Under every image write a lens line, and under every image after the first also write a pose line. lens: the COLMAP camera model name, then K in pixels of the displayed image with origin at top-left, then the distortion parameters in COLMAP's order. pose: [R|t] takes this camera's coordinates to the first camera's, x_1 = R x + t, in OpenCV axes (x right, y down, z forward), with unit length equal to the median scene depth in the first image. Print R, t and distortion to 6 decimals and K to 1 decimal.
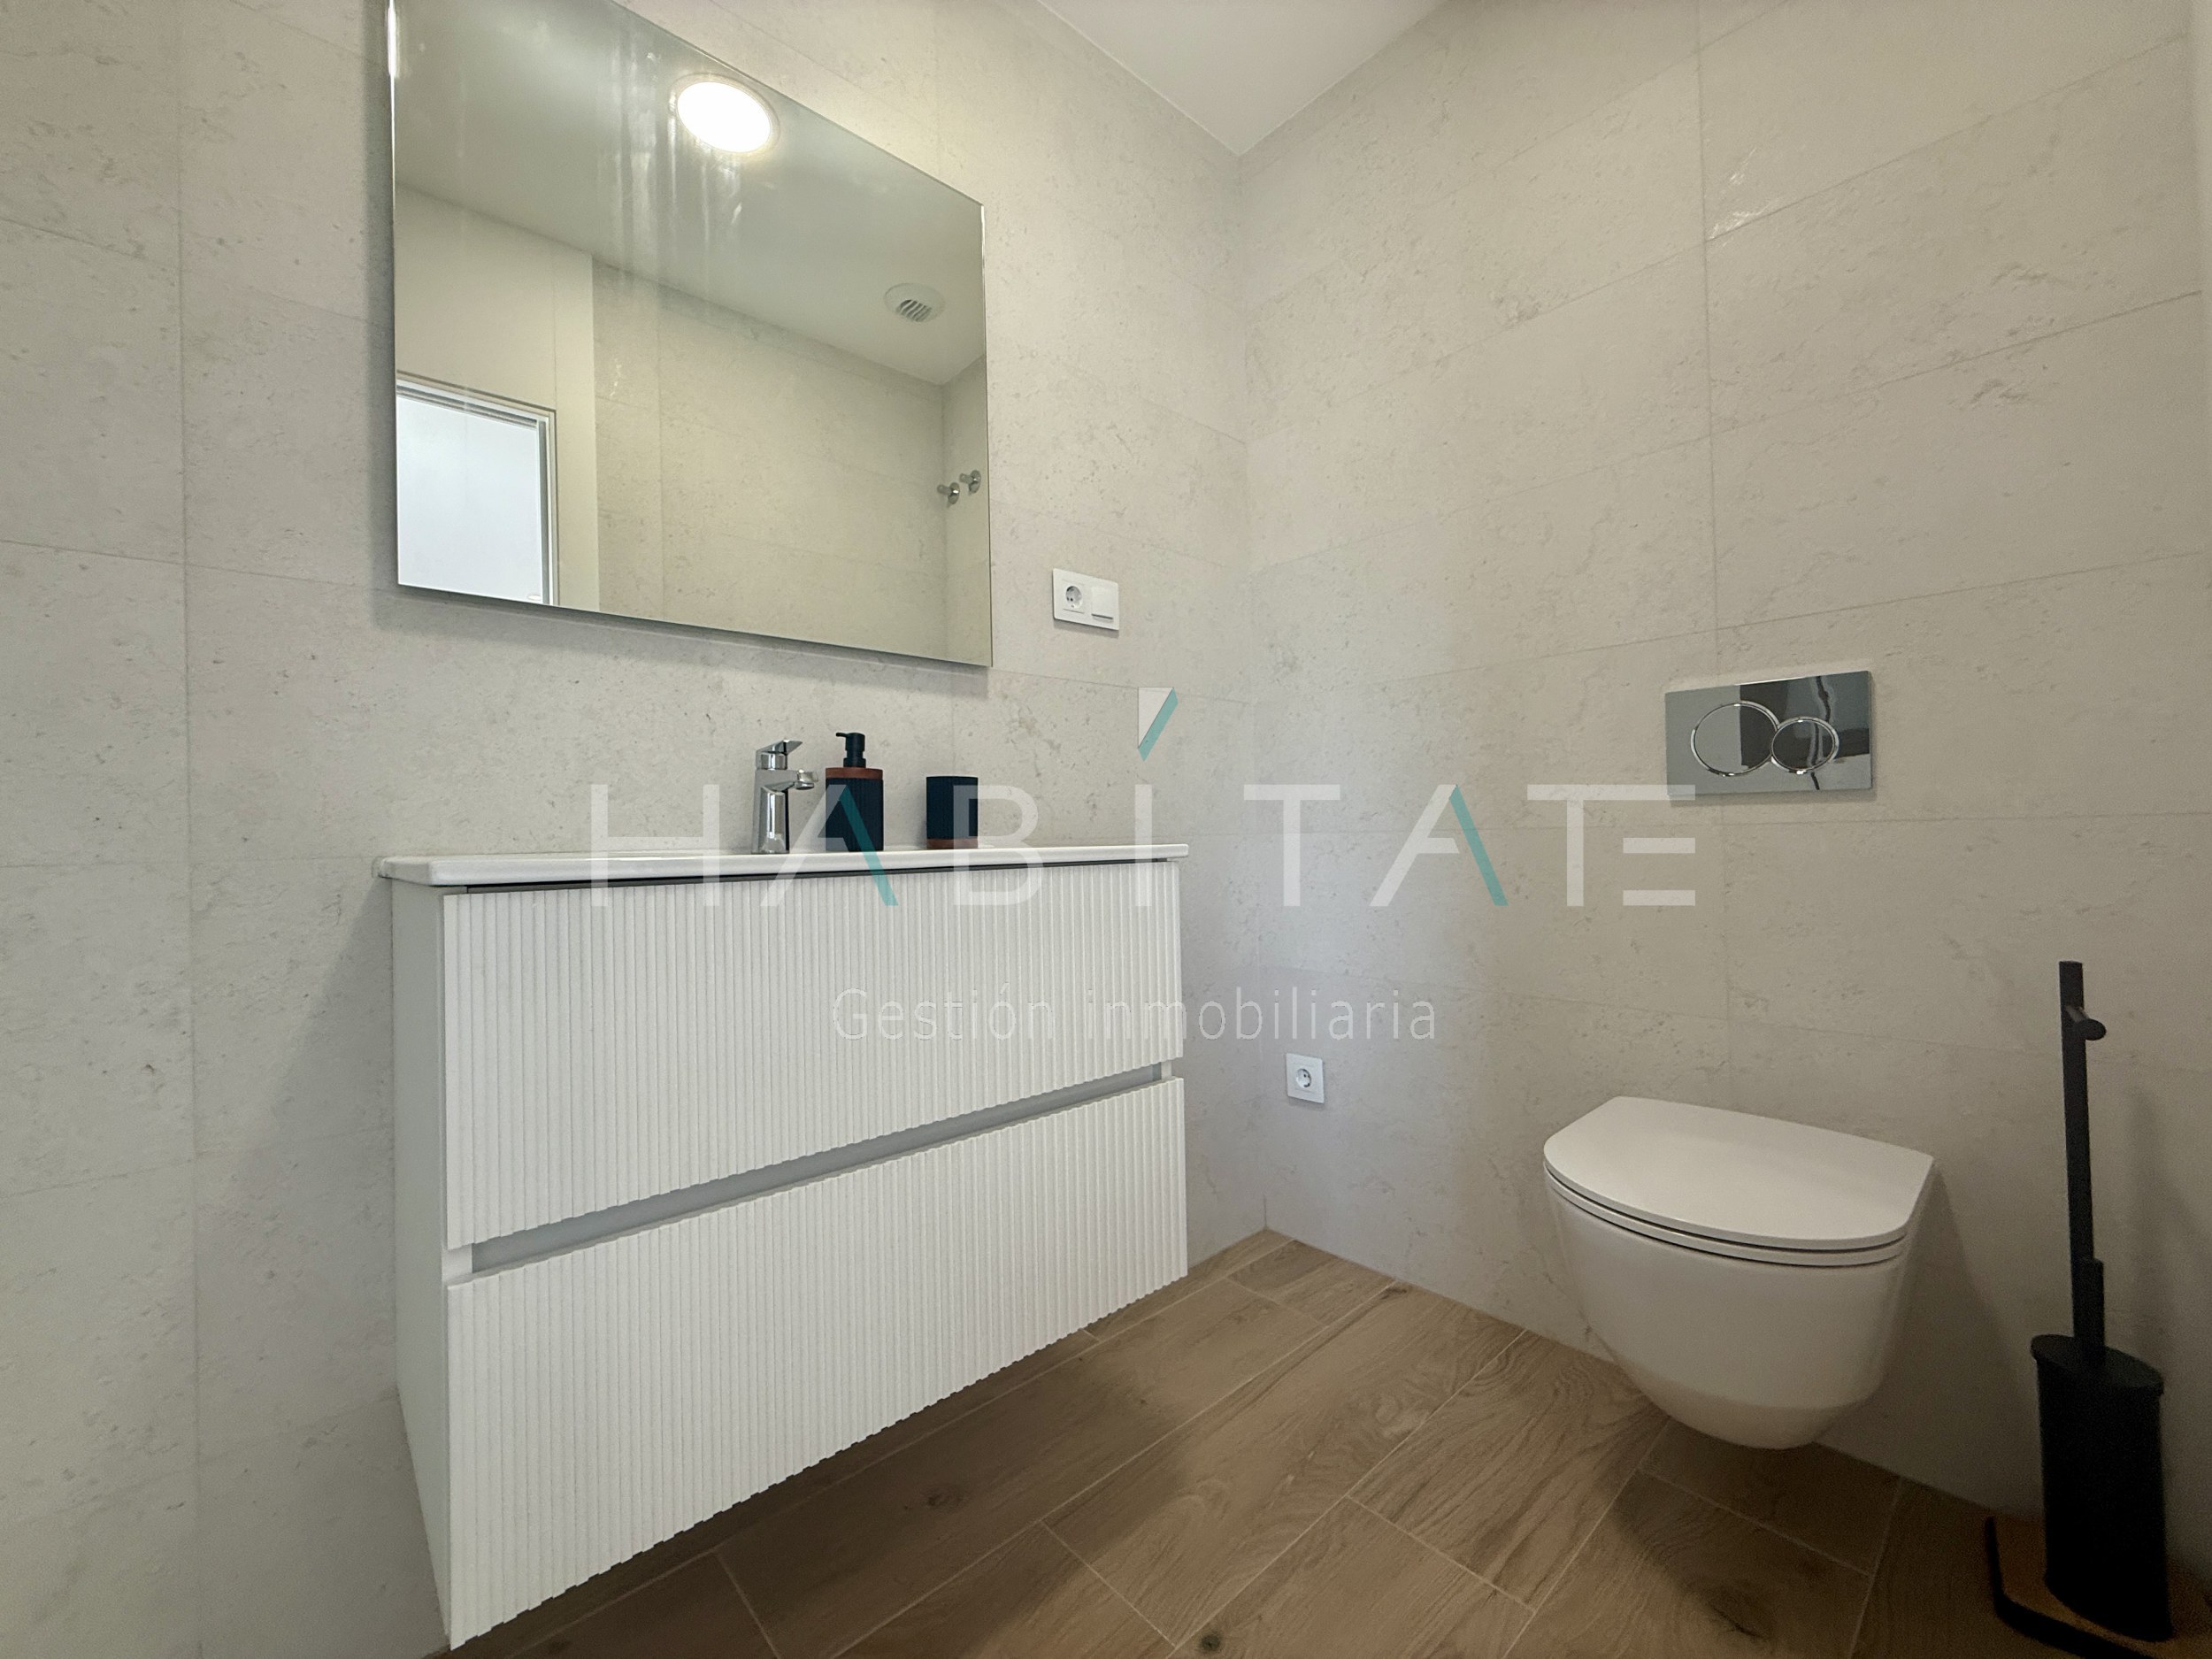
lens RADIAL K [[884.1, 0, 1101.3], [0, 884.1, 829.1], [0, 0, 1]] dist [0.000076, 0.000066]
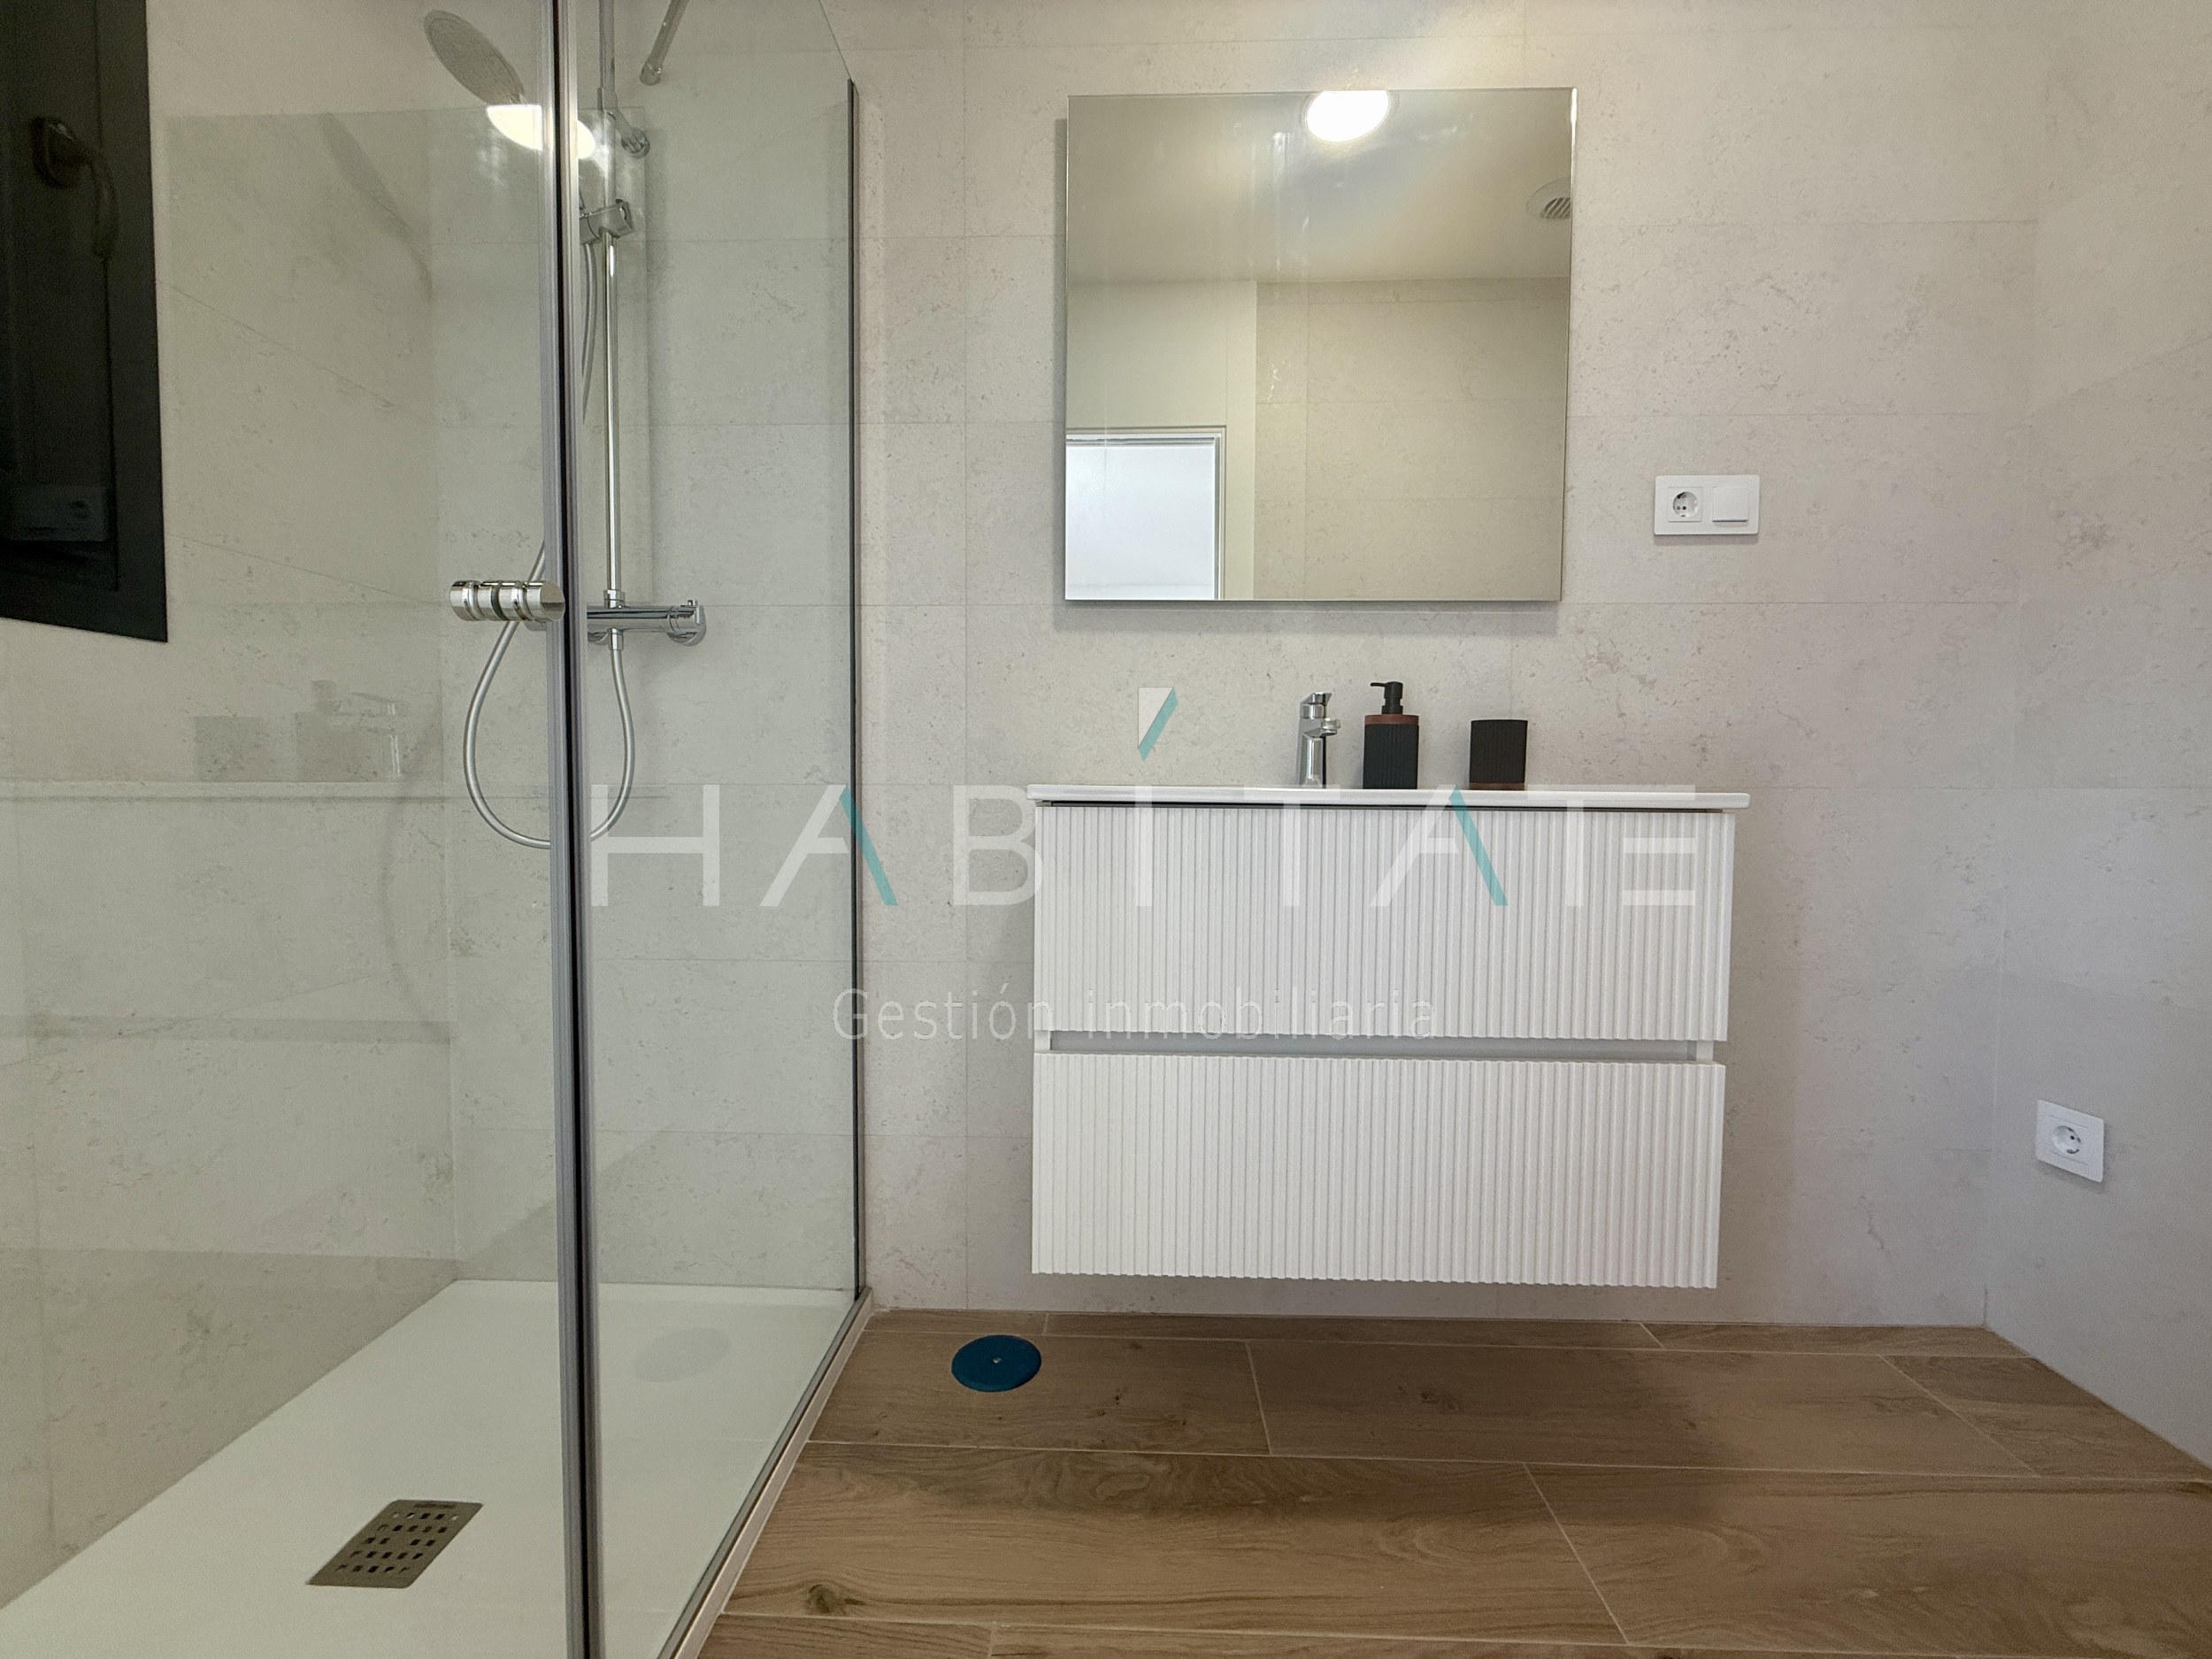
lens RADIAL K [[884.1, 0, 1100.2], [0, 884.1, 828.1], [0, 0, 1]] dist [0.000076, 0.000066]
pose [[0.726369, 0.054479, -0.685142, 0.186460], [-0.015308, 0.997889, 0.063118, 0.005650], [0.687134, -0.035359, 0.725670, -0.027119]]
